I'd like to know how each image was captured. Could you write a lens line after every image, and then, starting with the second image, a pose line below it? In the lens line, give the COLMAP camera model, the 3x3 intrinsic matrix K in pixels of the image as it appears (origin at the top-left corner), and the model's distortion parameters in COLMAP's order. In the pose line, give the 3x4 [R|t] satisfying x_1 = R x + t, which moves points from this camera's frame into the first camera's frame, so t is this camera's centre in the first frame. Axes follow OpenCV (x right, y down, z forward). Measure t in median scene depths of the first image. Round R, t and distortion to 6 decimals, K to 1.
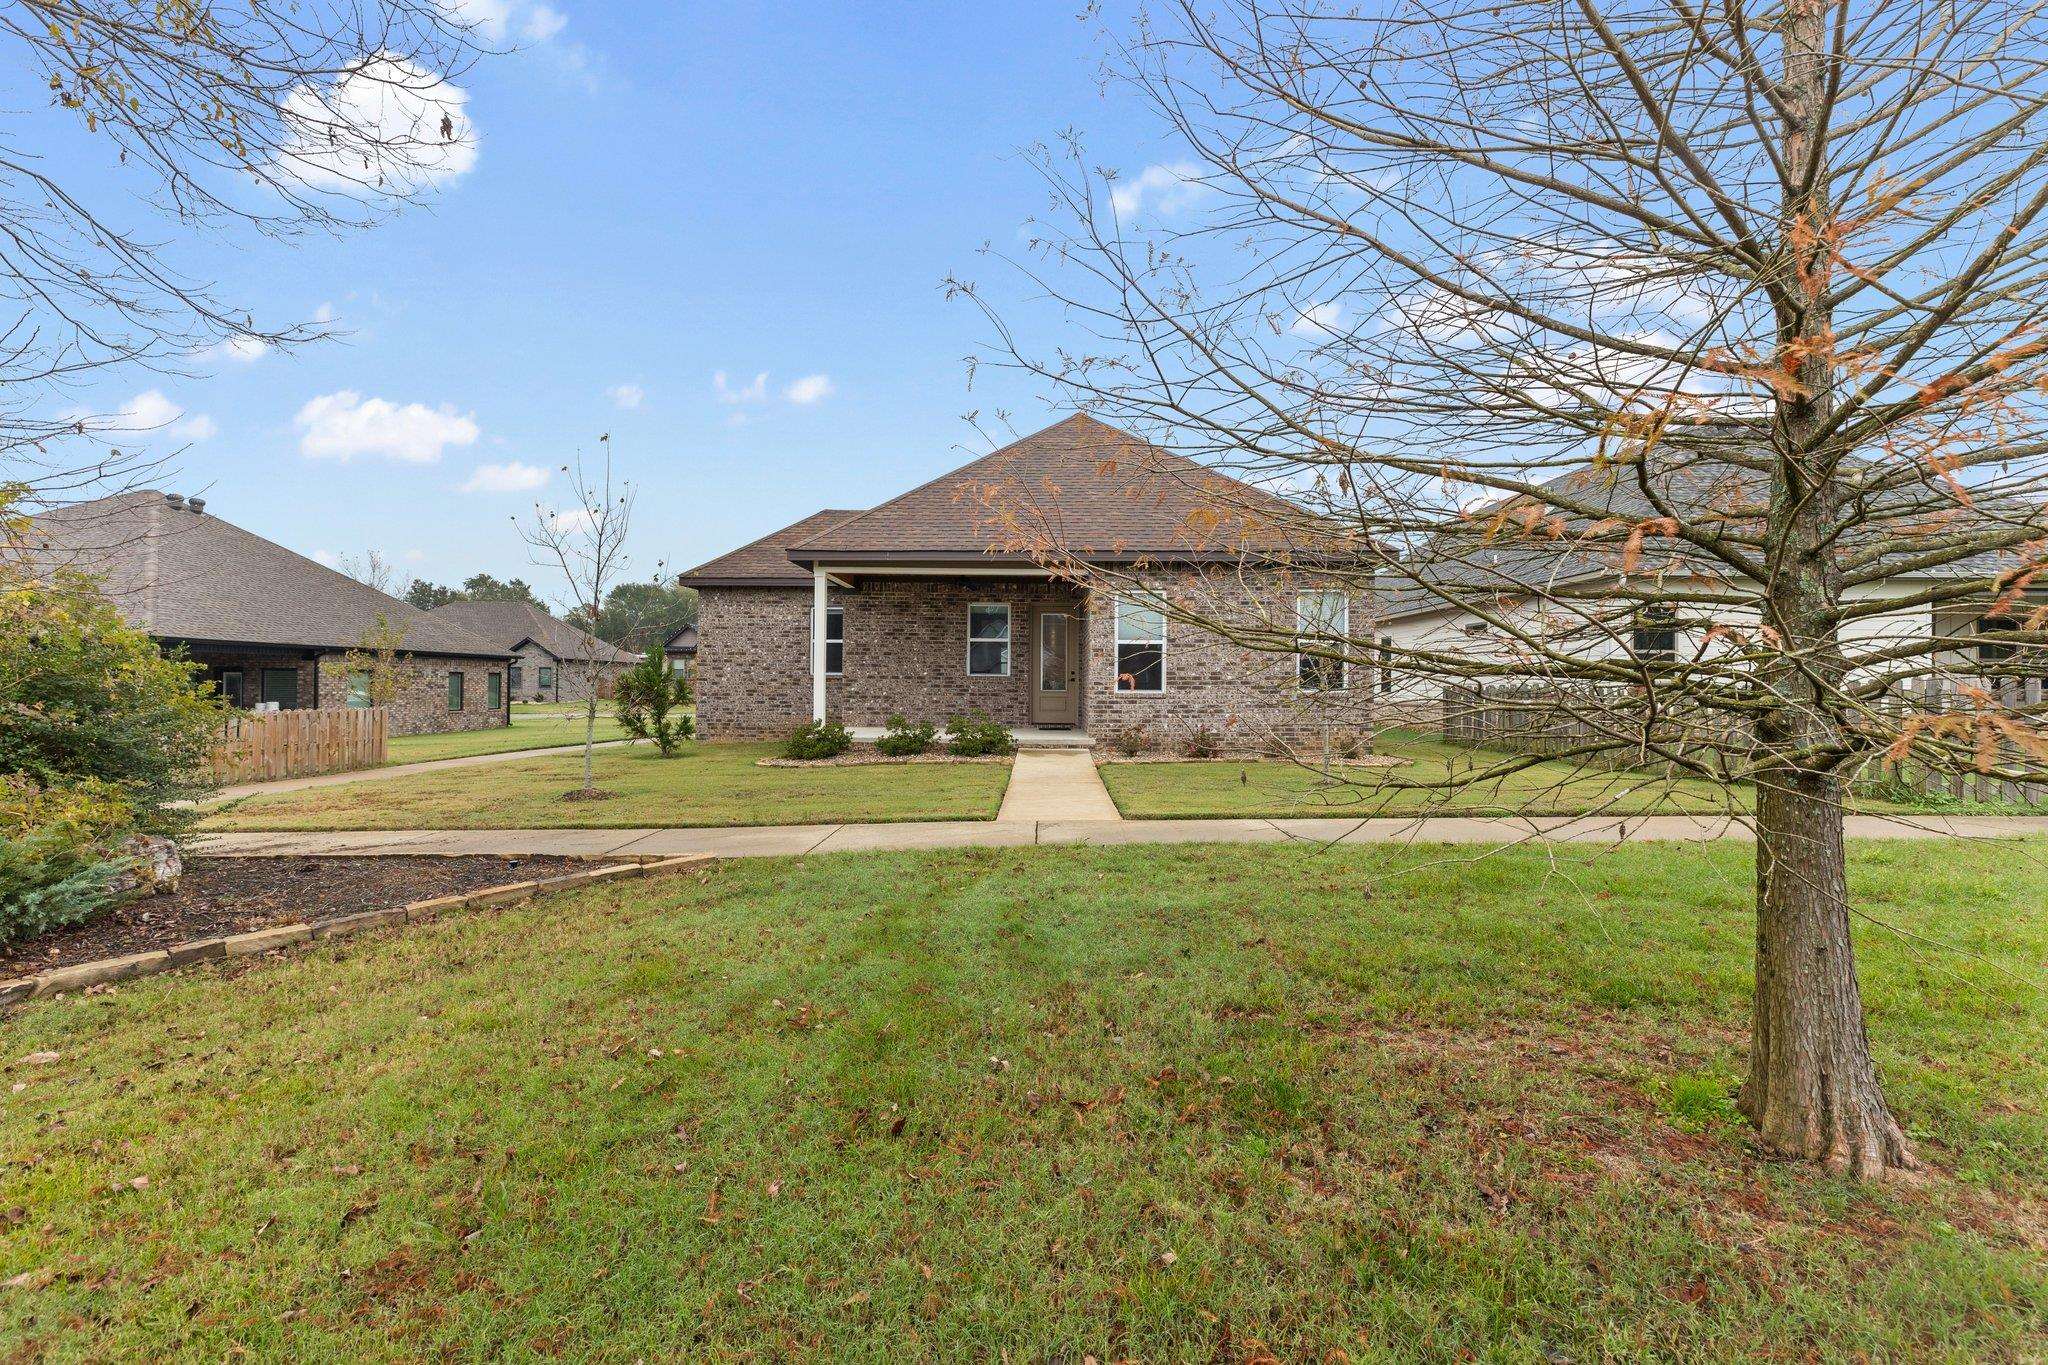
lens RADIAL K [[914.7, 0, 1024.9], [0, 914.7, 673.1], [0, 0, 1]] dist [0.002128, 0.000522]
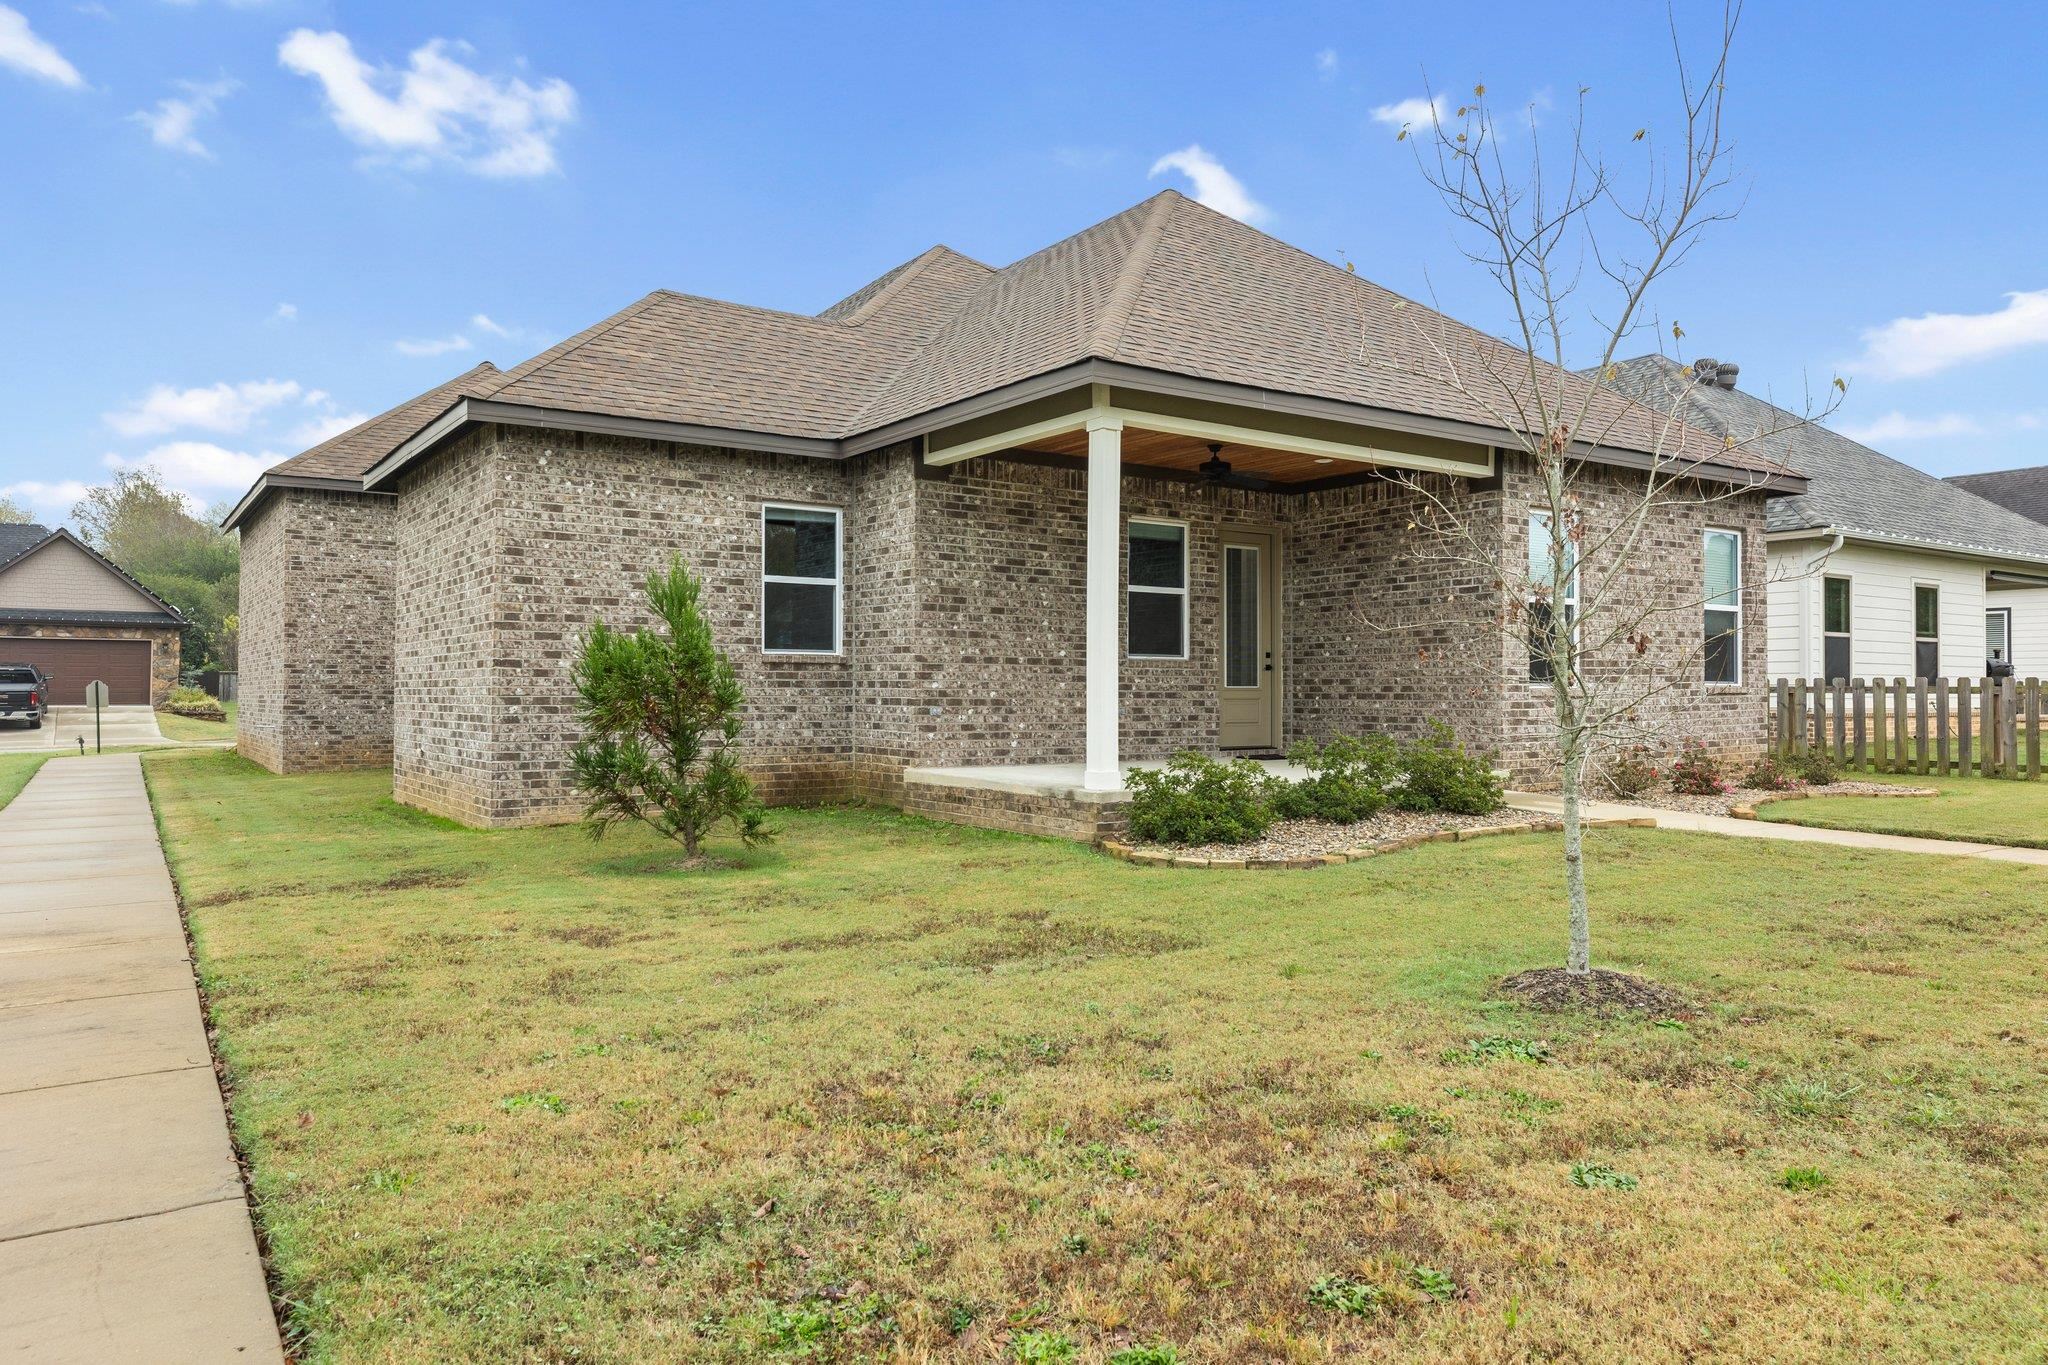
lens RADIAL K [[1364.0, 0, 1020.1], [0, 1364.0, 682.1], [0, 0, 1]] dist [0.013982, 0.000600]
pose [[0.814629, -0.001188, 0.579981, -0.650440], [-0.003666, 0.999967, 0.007197, 0.012671], [-0.579970, -0.007989, 0.814598, 0.492046]]
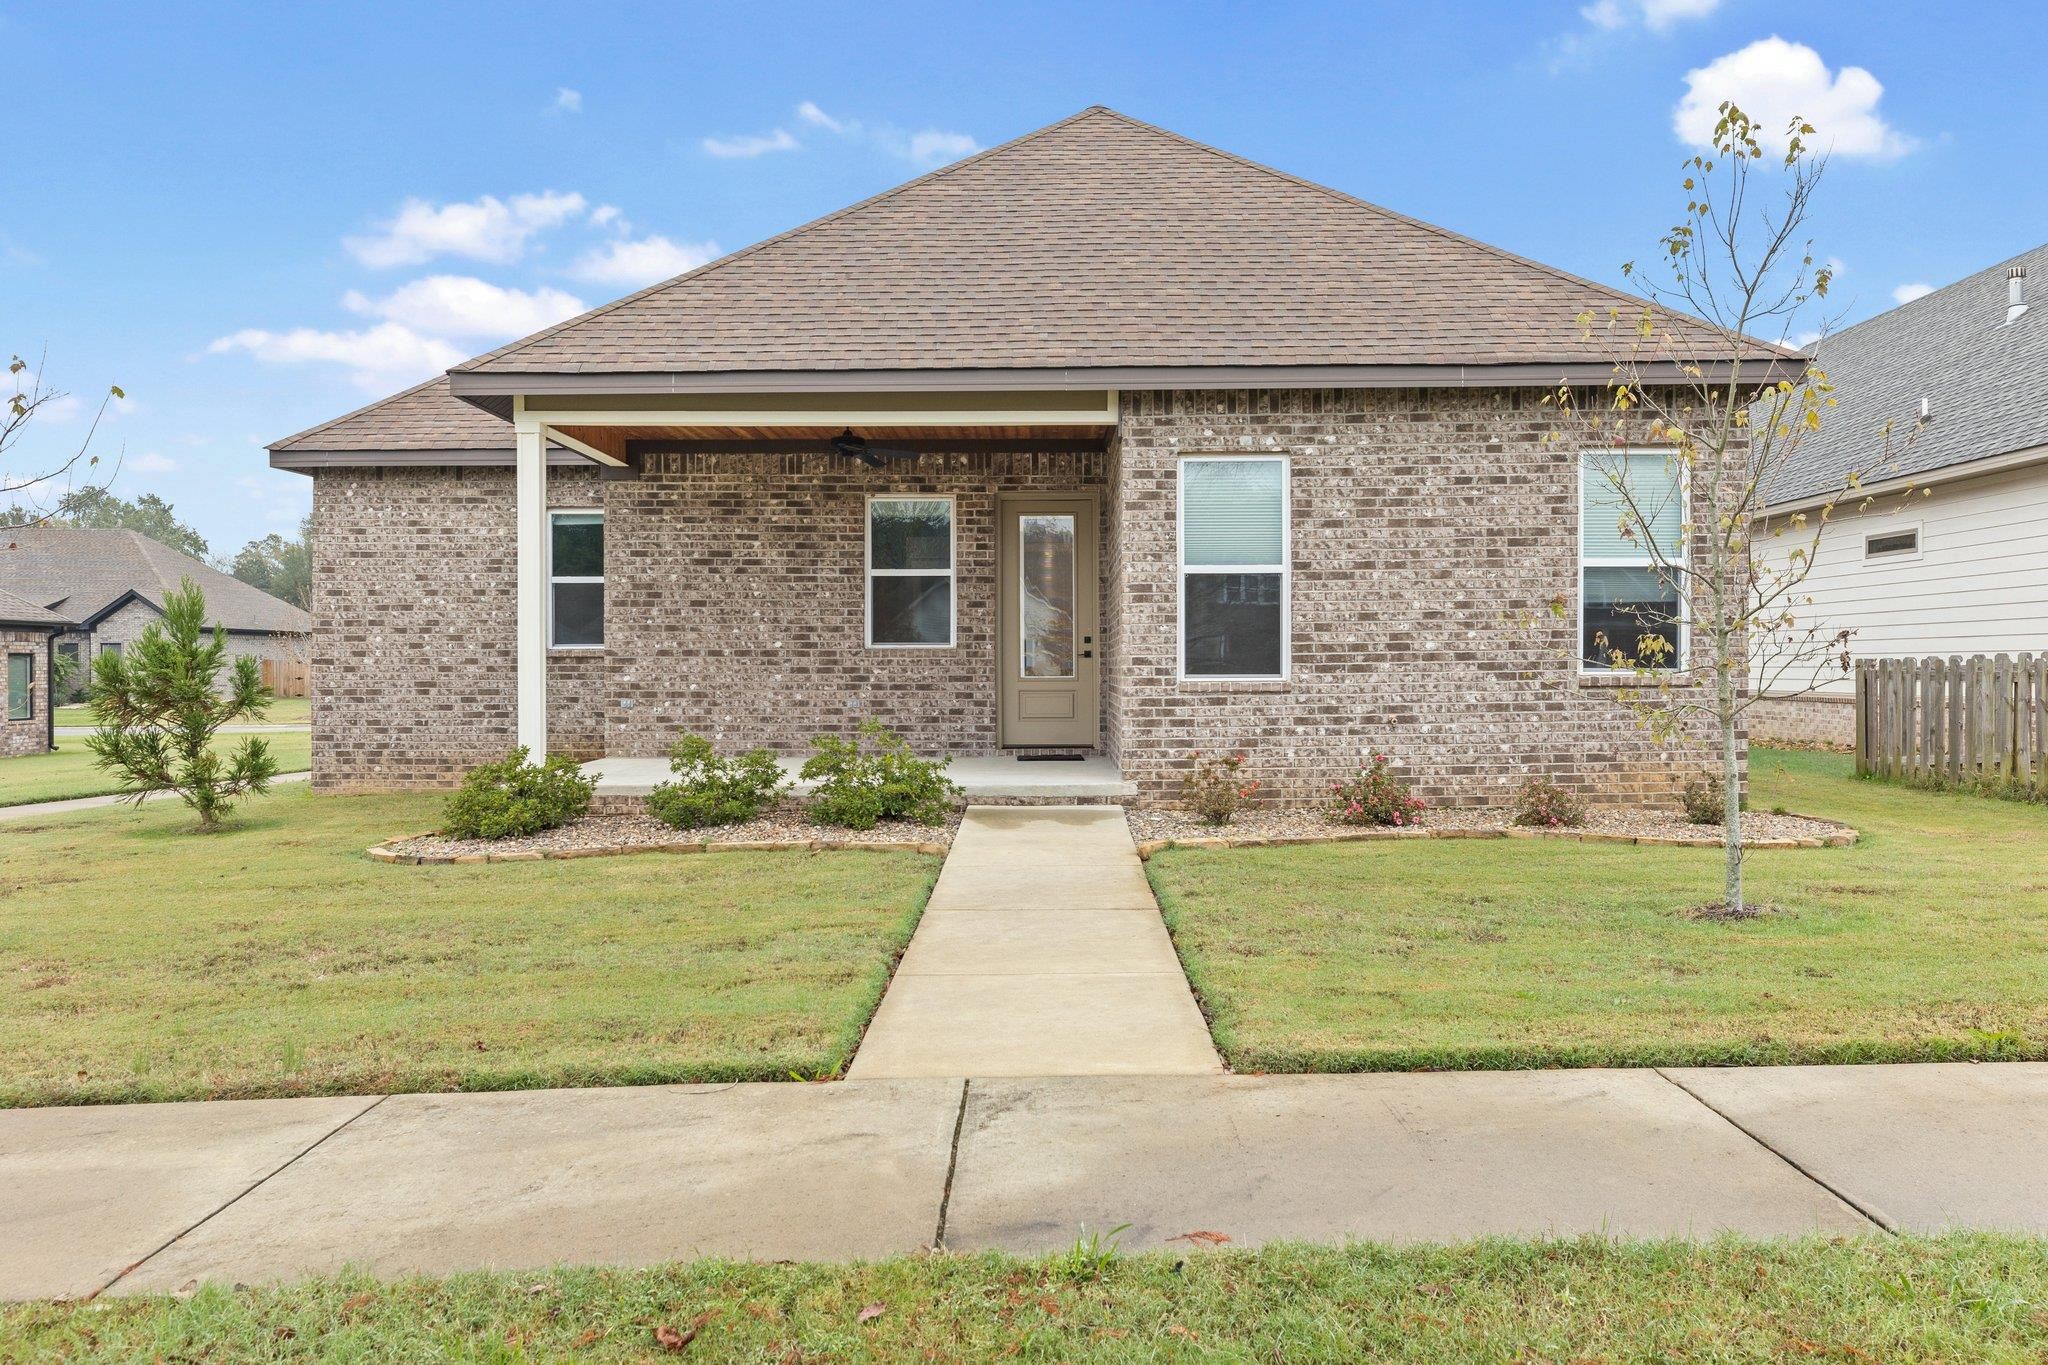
lens RADIAL K [[1520.4, 0, 1024.0], [0, 1520.4, 682.5], [0, 0, 1]] dist [0.000365, 0.000413]
pose [[0.999932, -0.010438, 0.005267, 0.017490], [0.010307, 0.999652, 0.024303, 0.002900], [-0.005518, -0.024247, 0.999691, 0.243924]]
